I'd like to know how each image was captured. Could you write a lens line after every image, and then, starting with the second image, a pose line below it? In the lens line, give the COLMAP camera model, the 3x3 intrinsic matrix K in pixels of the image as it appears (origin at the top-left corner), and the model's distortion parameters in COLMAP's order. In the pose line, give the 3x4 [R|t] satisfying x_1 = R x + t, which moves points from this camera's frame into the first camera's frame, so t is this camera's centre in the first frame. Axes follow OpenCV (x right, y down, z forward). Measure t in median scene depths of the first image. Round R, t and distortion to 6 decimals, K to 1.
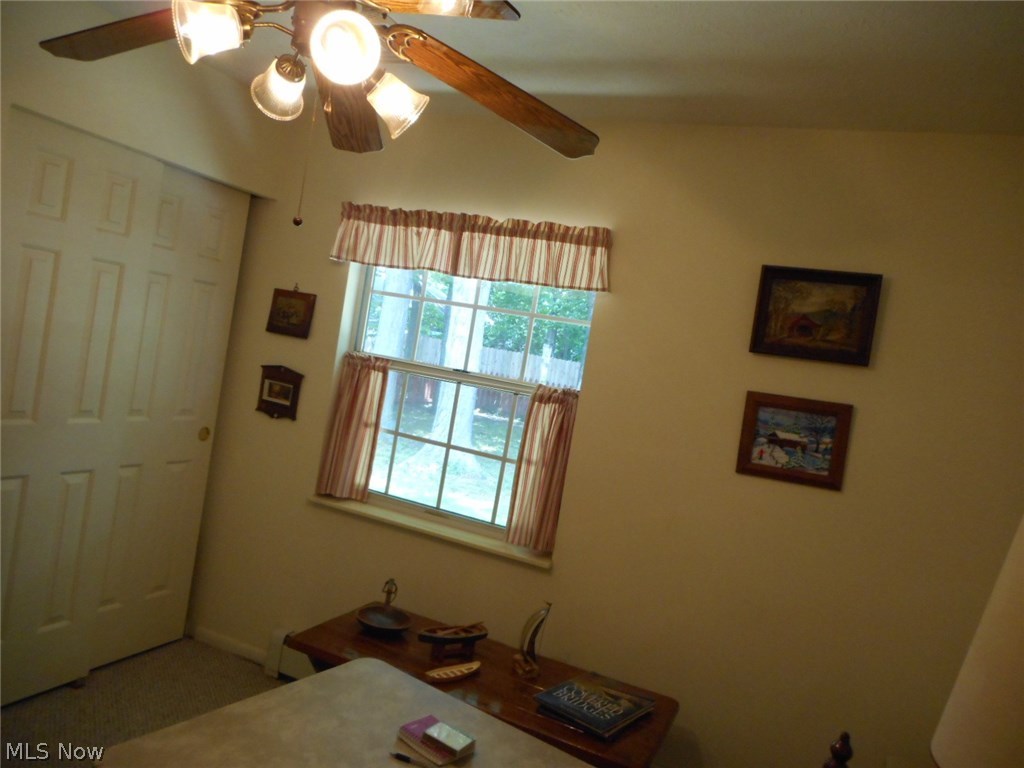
lens RADIAL K [[765.1, 0, 513.2], [0, 765.1, 382.0], [0, 0, 1]] dist [0.010826, -0.014824]
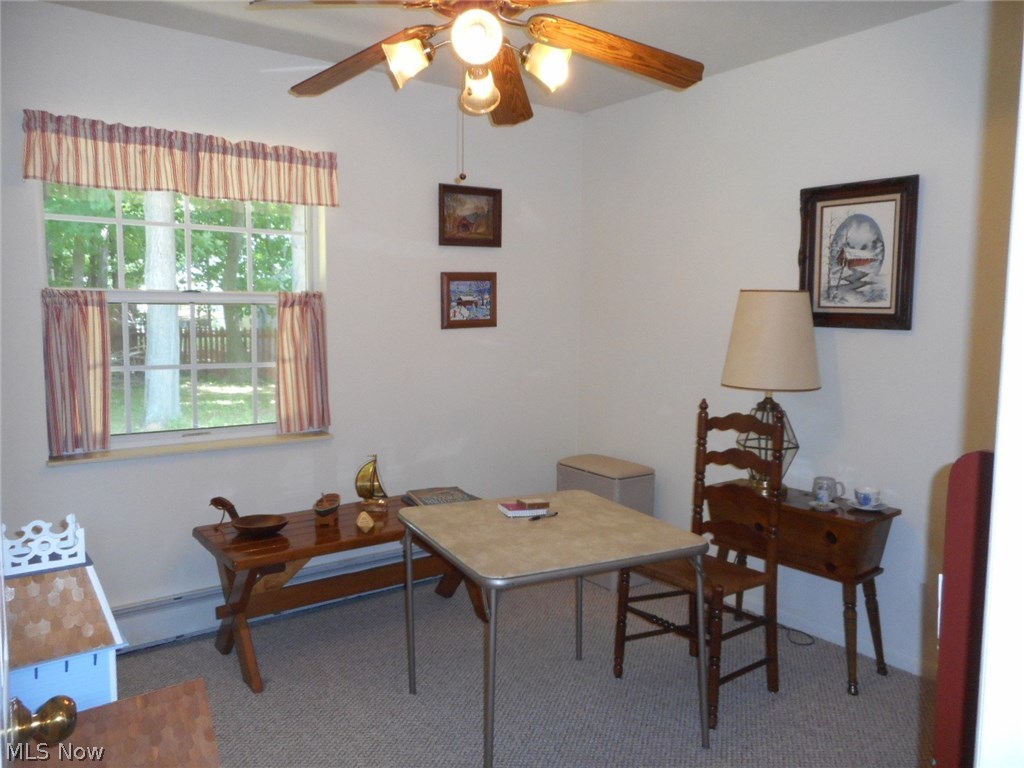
lens RADIAL K [[765.1, 0, 514.5], [0, 765.1, 385.0], [0, 0, 1]] dist [0.010826, -0.014824]
pose [[0.487119, -0.247063, 0.837660, -0.909532], [0.109494, 0.968860, 0.222086, -0.089634], [-0.866444, -0.016463, 0.499002, 0.151188]]
